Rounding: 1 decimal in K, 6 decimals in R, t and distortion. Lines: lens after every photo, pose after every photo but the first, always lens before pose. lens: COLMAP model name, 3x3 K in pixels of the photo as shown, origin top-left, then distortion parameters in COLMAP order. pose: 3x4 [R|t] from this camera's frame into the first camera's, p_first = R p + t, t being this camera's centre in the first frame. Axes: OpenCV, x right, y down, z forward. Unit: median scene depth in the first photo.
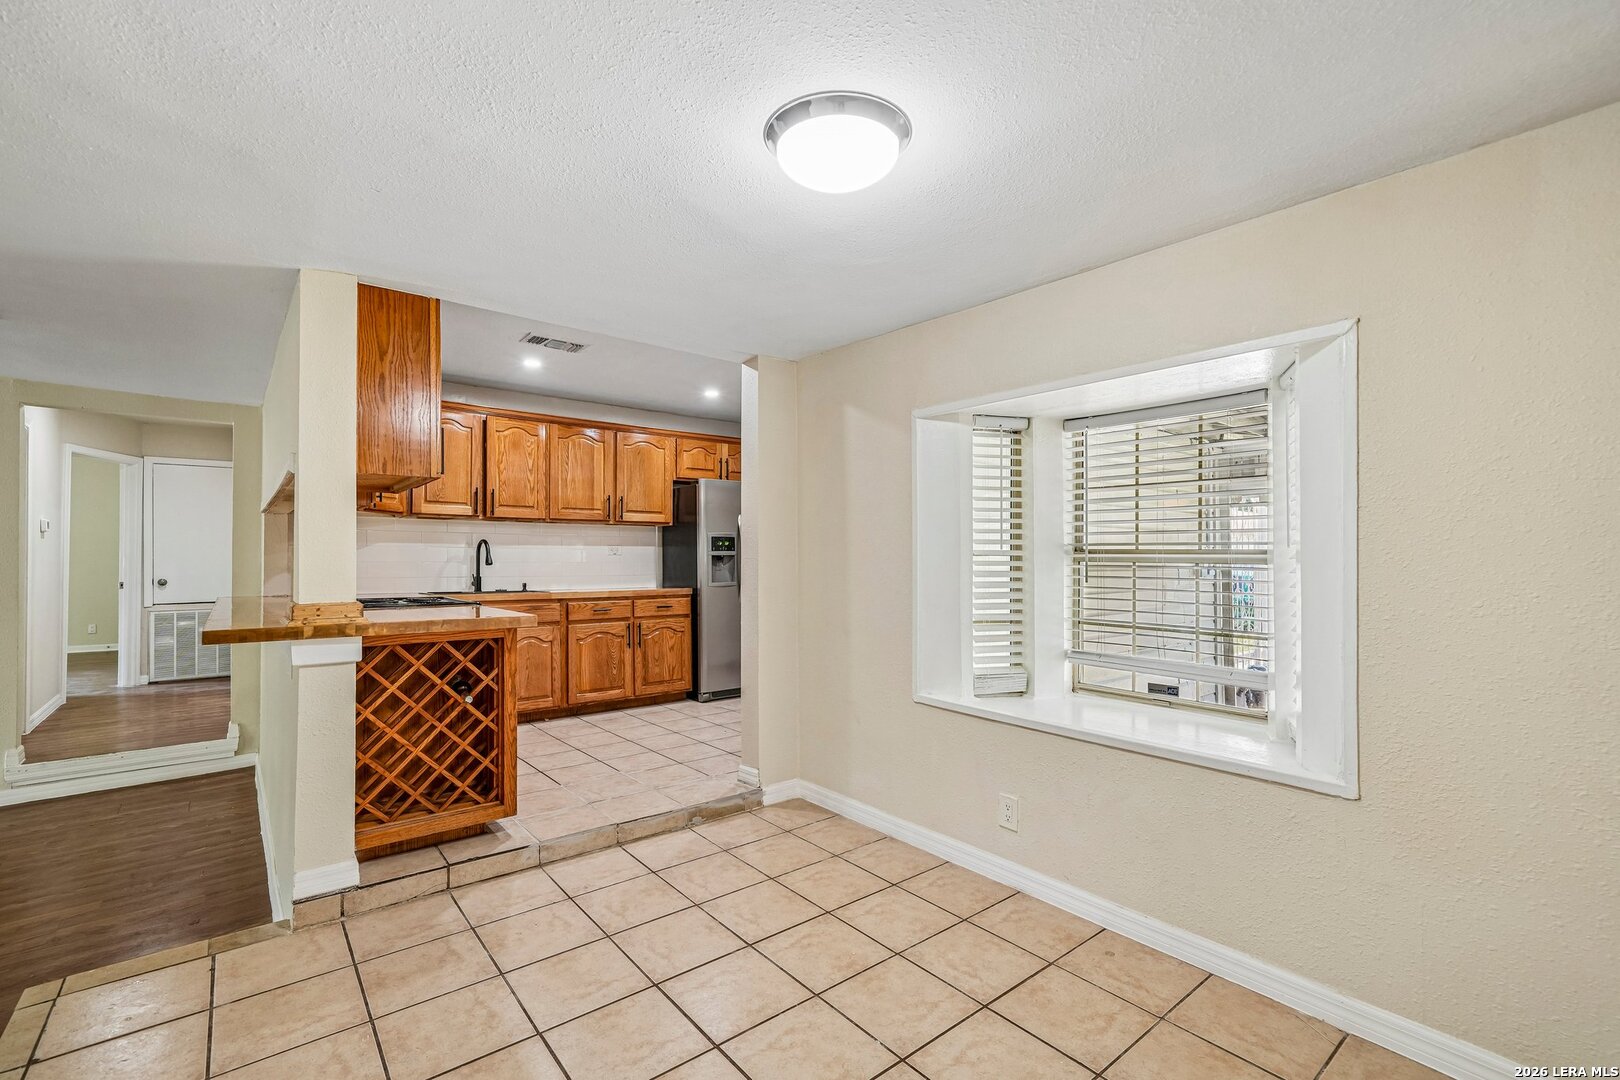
lens RADIAL K [[699.2, 0, 767.8], [0, 699.2, 546.8], [0, 0, 1]] dist [0.007978, 0.000190]
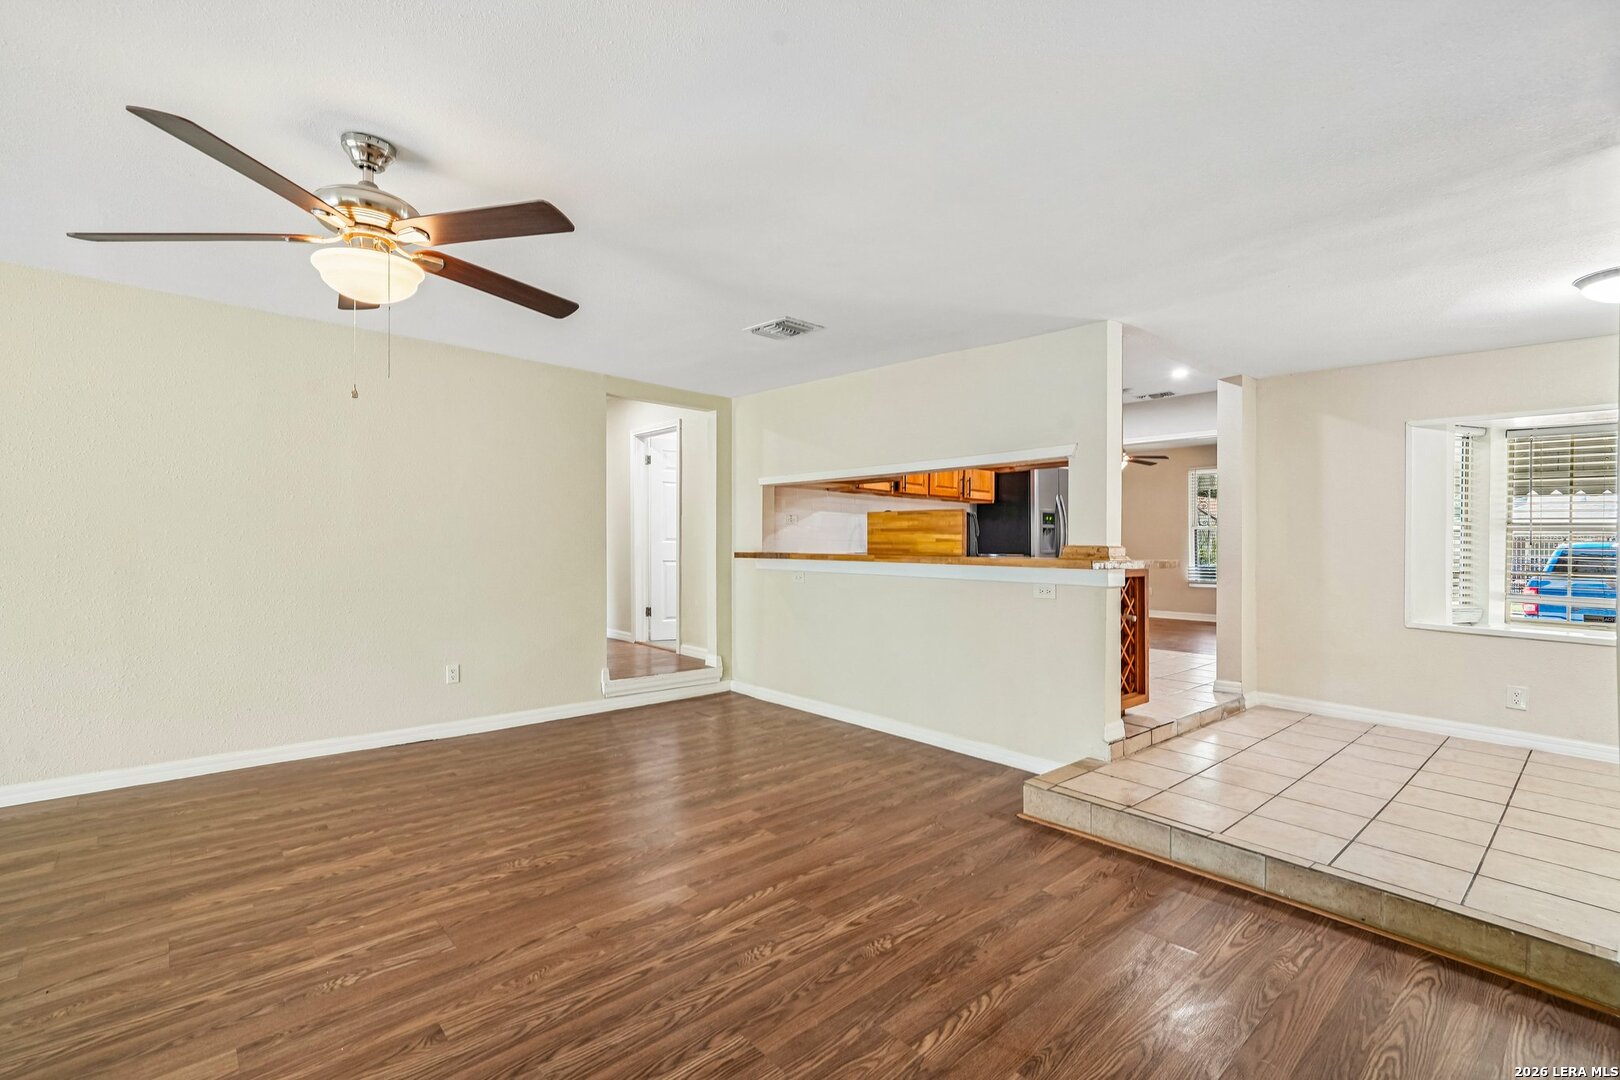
lens RADIAL K [[699.2, 0, 773.2], [0, 699.2, 529.5], [0, 0, 1]] dist [0.007978, 0.000190]
pose [[0.998726, 0.018850, 0.046811, -0.700273], [-0.018734, 0.999820, -0.002918, 0.031701], [-0.046857, 0.002038, 0.998900, -0.221361]]
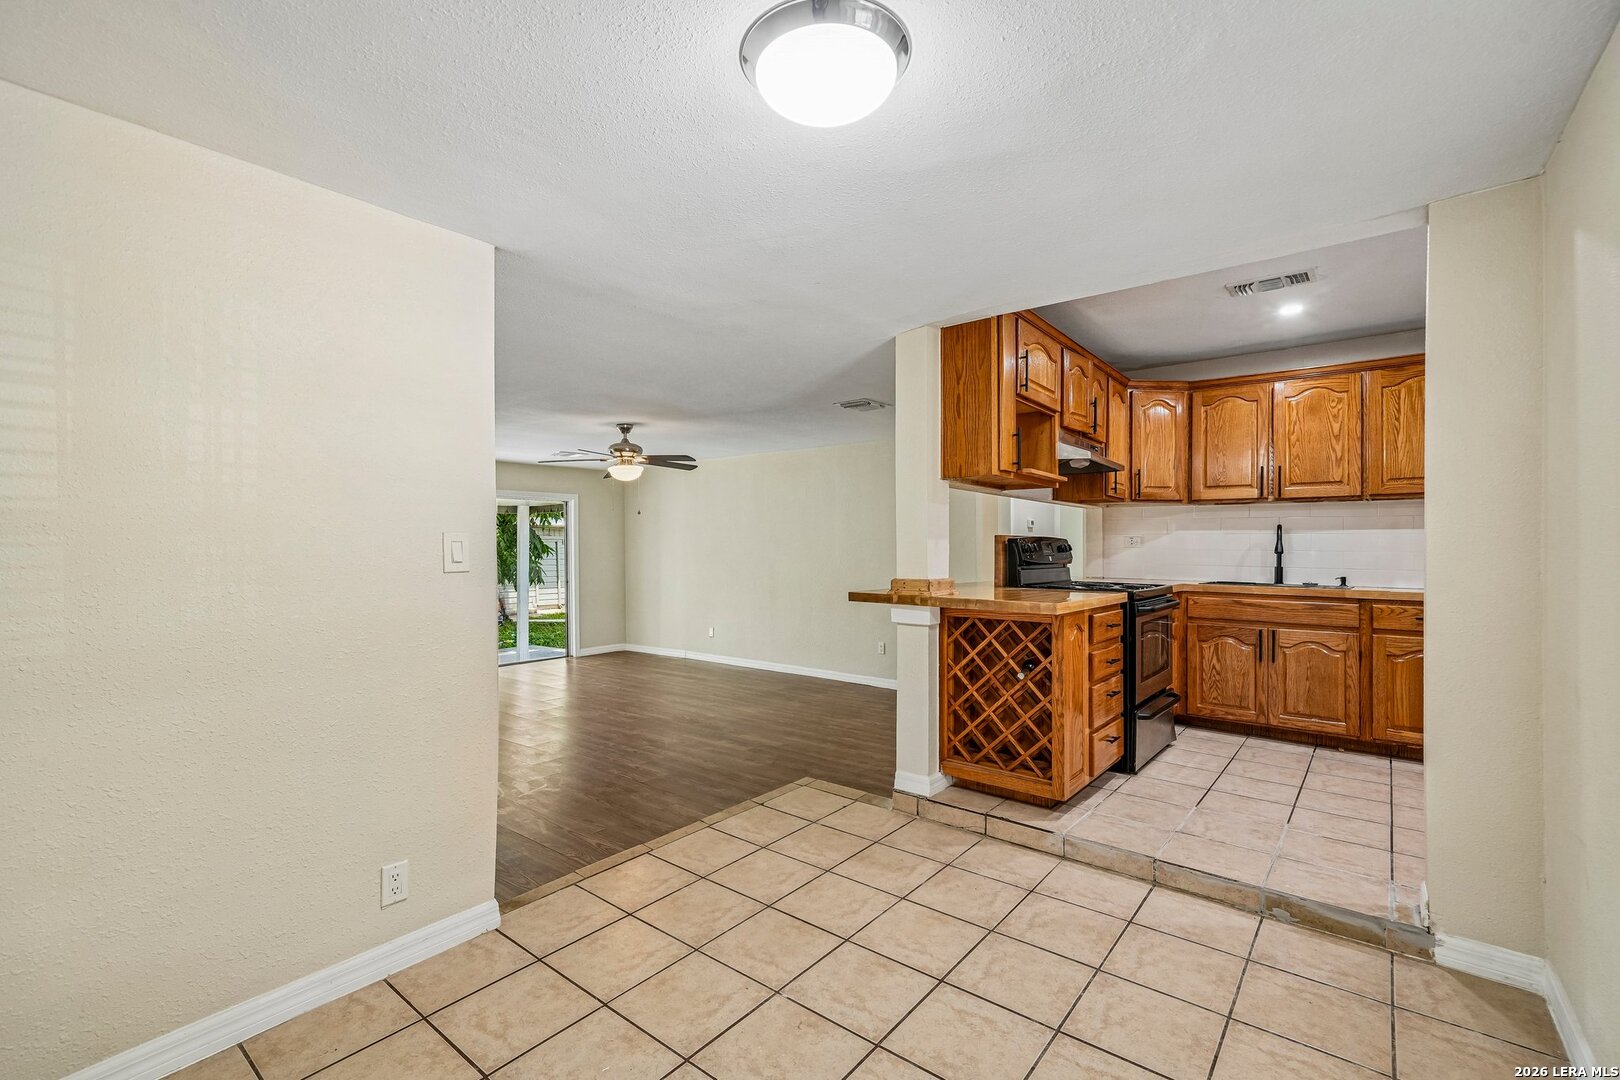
lens RADIAL K [[699.2, 0, 851.3], [0, 699.2, 550.8], [0, 0, 1]] dist [0.007978, 0.000190]
pose [[0.265679, 0.006071, -0.964043, 0.310548], [0.015378, 0.999826, 0.010534, 0.005026], [0.963939, -0.017623, 0.265539, 0.262931]]
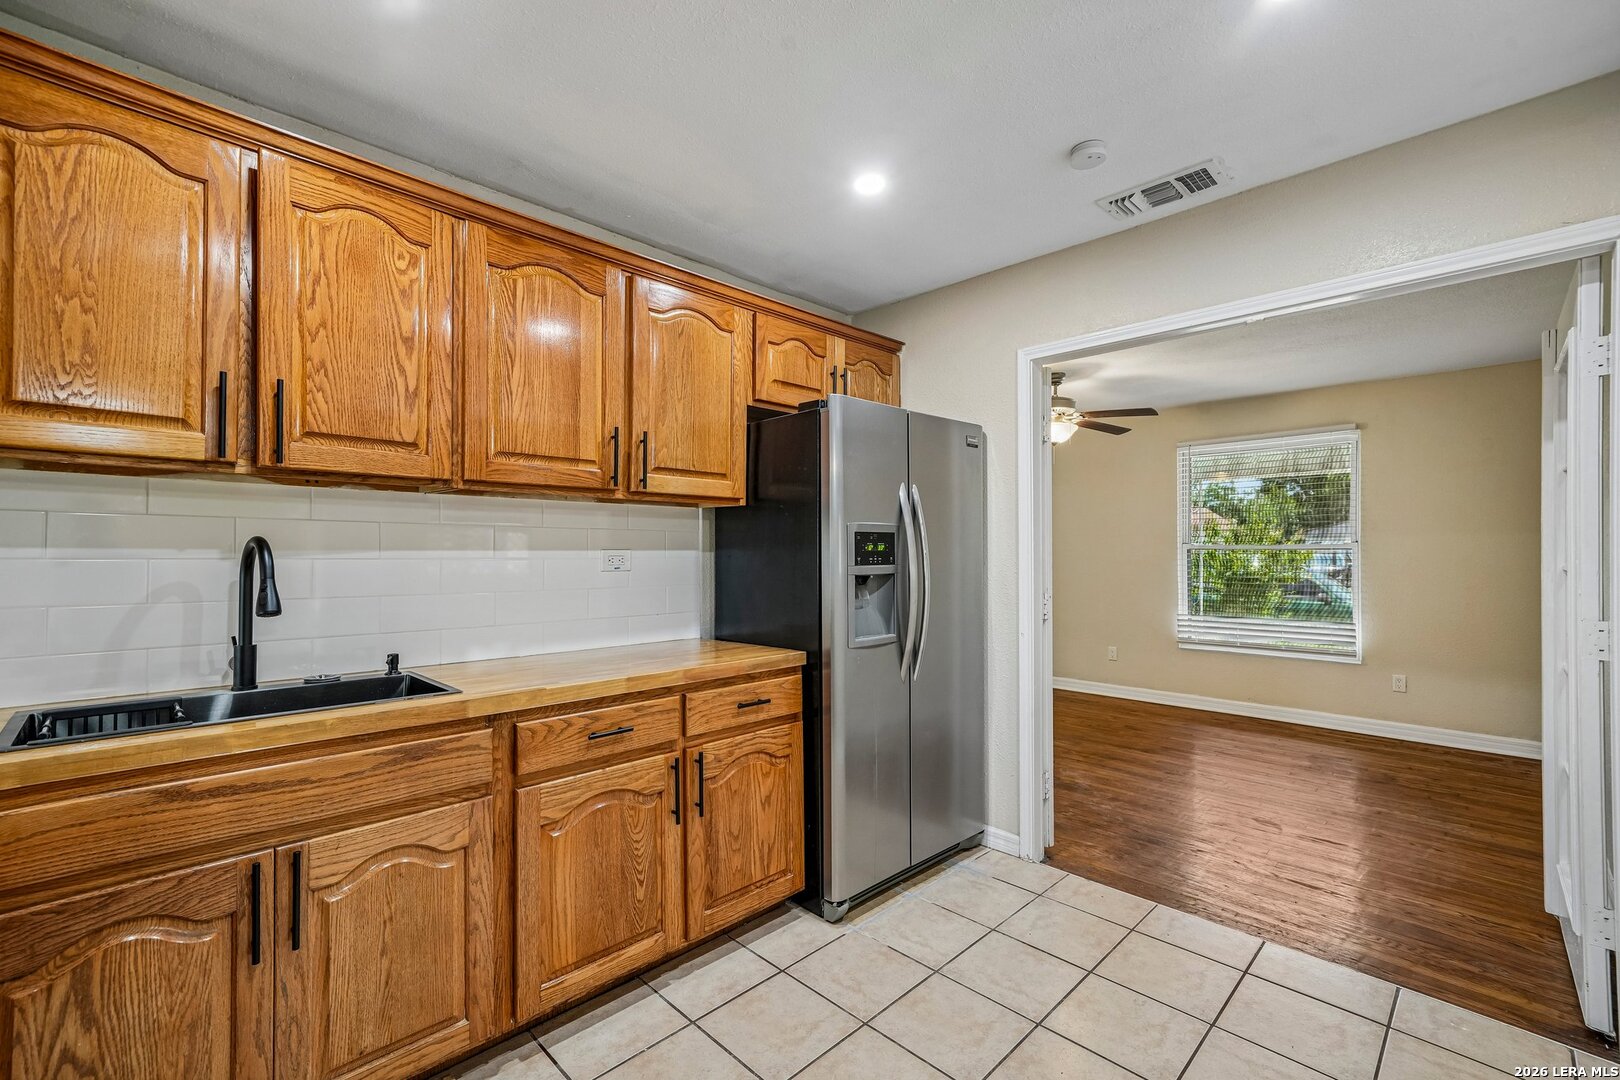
lens RADIAL K [[699.2, 0, 759.1], [0, 699.2, 542.8], [0, 0, 1]] dist [0.007978, 0.000190]
pose [[0.995274, 0.006544, 0.096887, -0.208923], [-0.007466, 0.999930, 0.009160, -0.013135], [-0.096820, -0.009840, 0.995253, 0.672695]]
